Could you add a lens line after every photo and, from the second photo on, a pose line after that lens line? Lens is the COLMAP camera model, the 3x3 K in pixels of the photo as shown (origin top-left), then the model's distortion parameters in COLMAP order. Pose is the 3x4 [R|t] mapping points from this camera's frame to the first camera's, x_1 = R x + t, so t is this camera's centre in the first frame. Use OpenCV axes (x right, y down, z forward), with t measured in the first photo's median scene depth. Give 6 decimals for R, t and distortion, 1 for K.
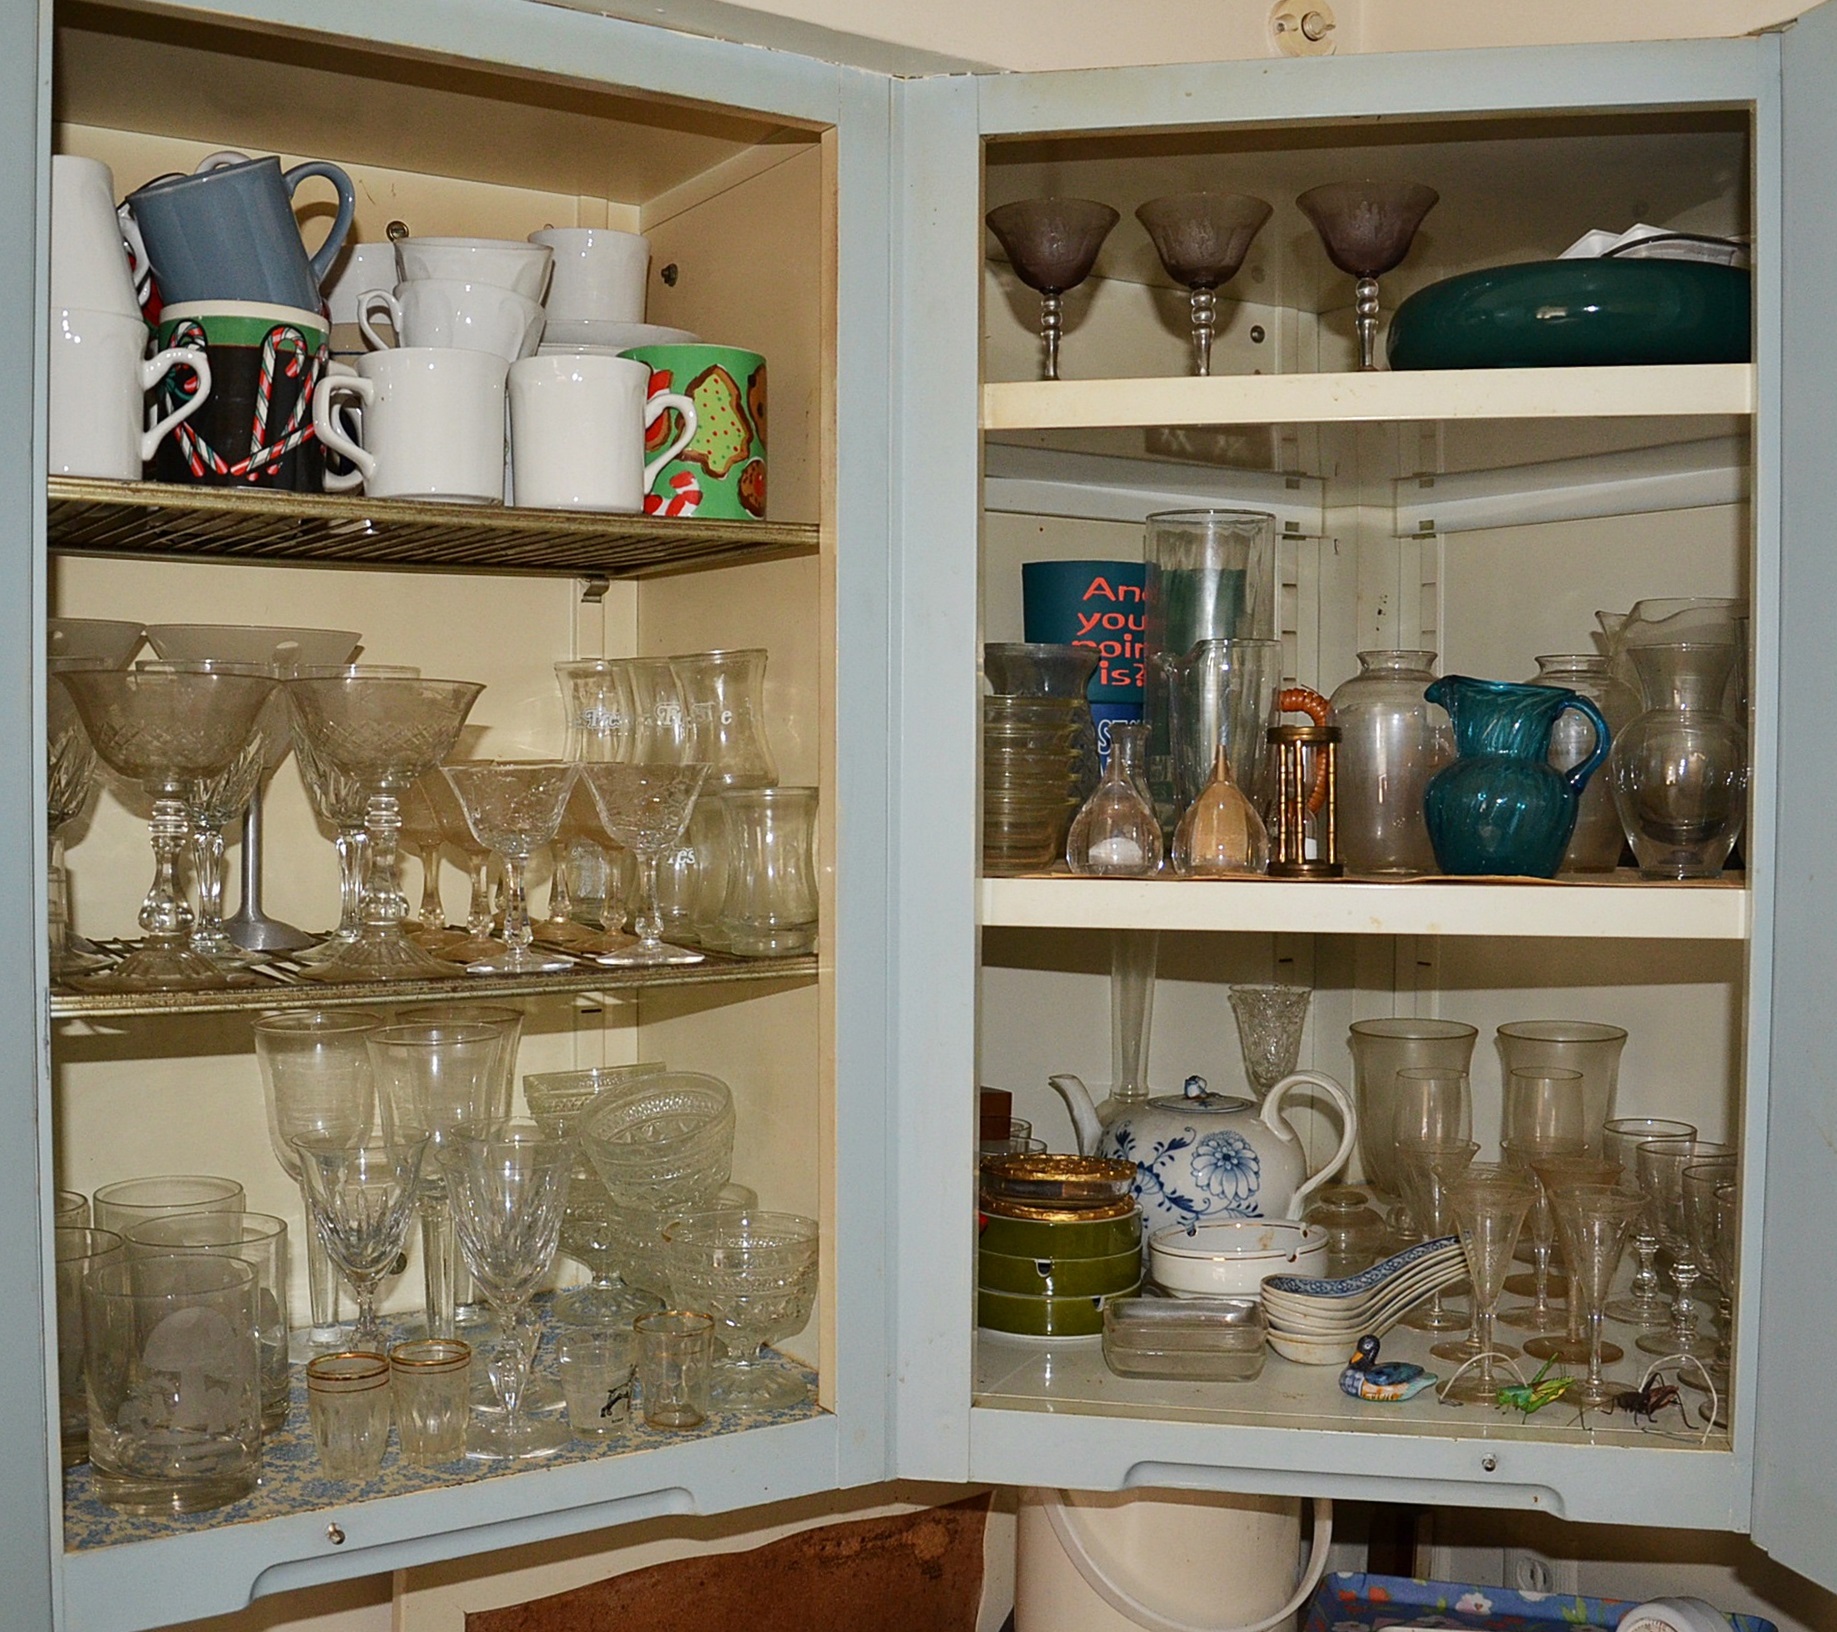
lens RADIAL K [[2164.9, 0, 918.5], [0, 2164.9, 816.0], [0, 0, 1]] dist [-0.101559, 0.006250]
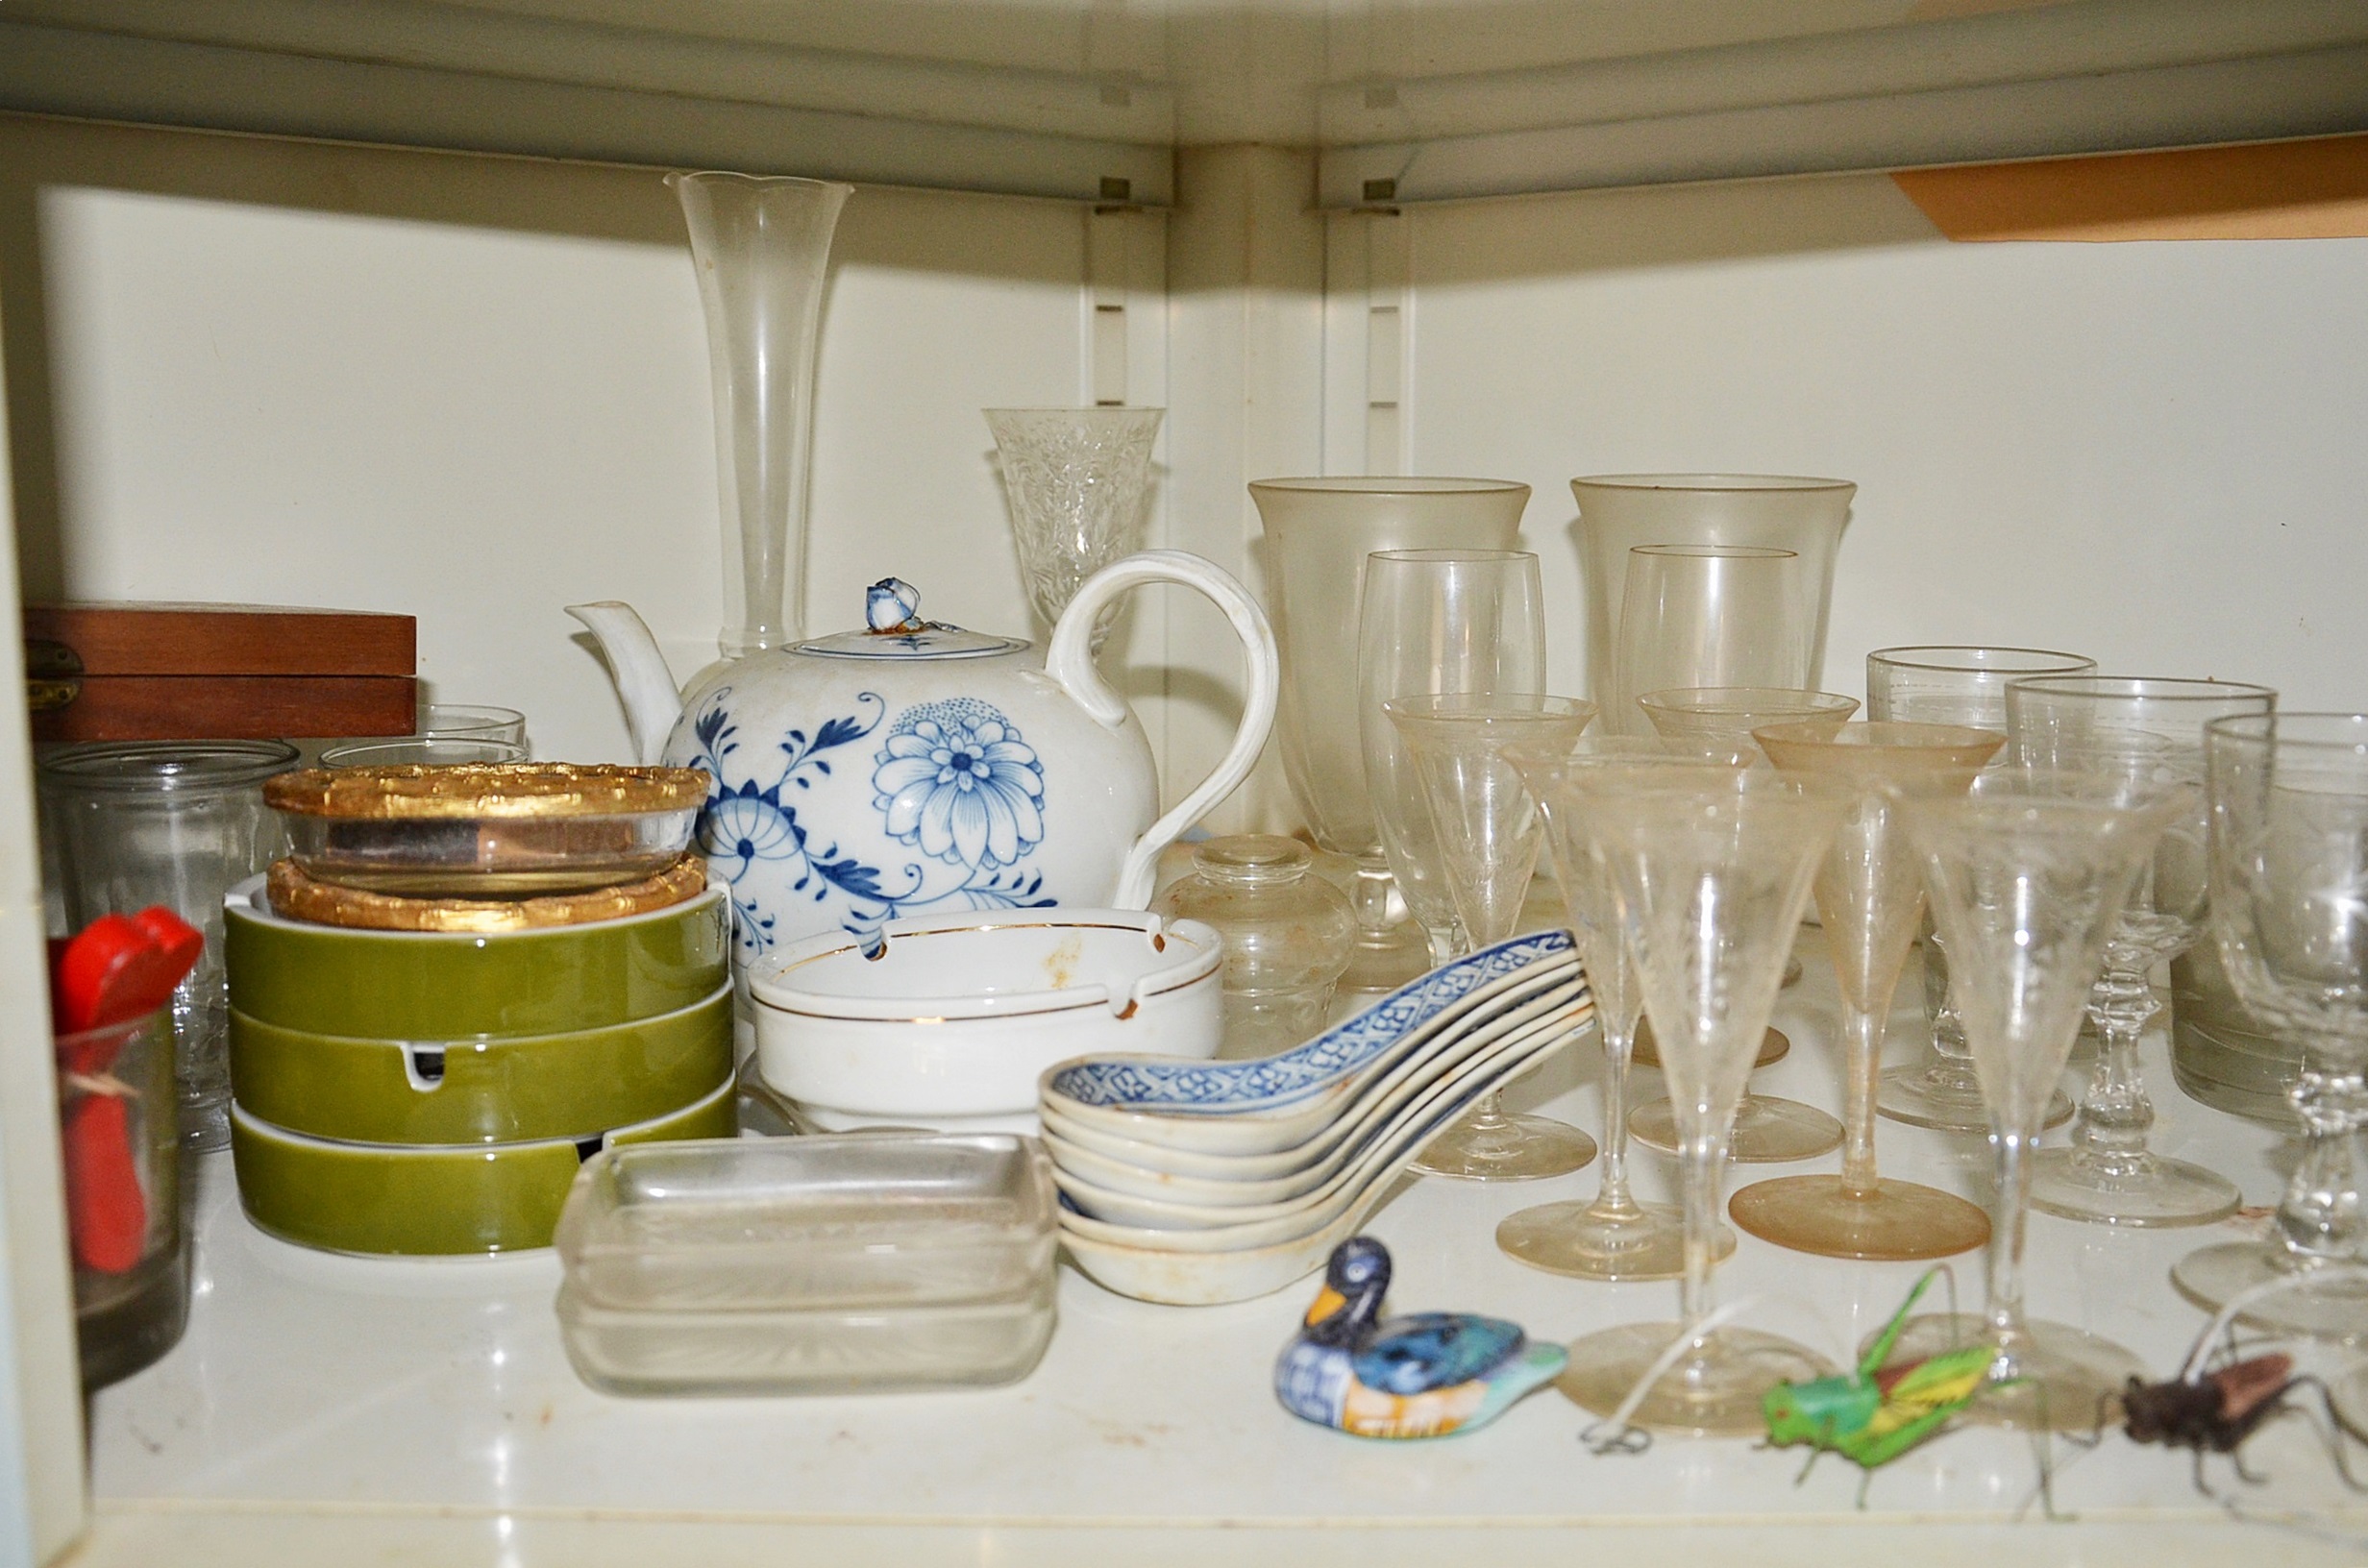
lens RADIAL K [[2325.0, 0, 1184.0], [0, 2325.0, 784.0], [0, 0, 1]] dist [-0.070078, -0.002401]
pose [[0.981314, -0.031811, 0.189765, 0.114431], [0.009699, 0.993163, 0.116335, 0.127139], [-0.192169, -0.112321, 0.974913, 0.643192]]
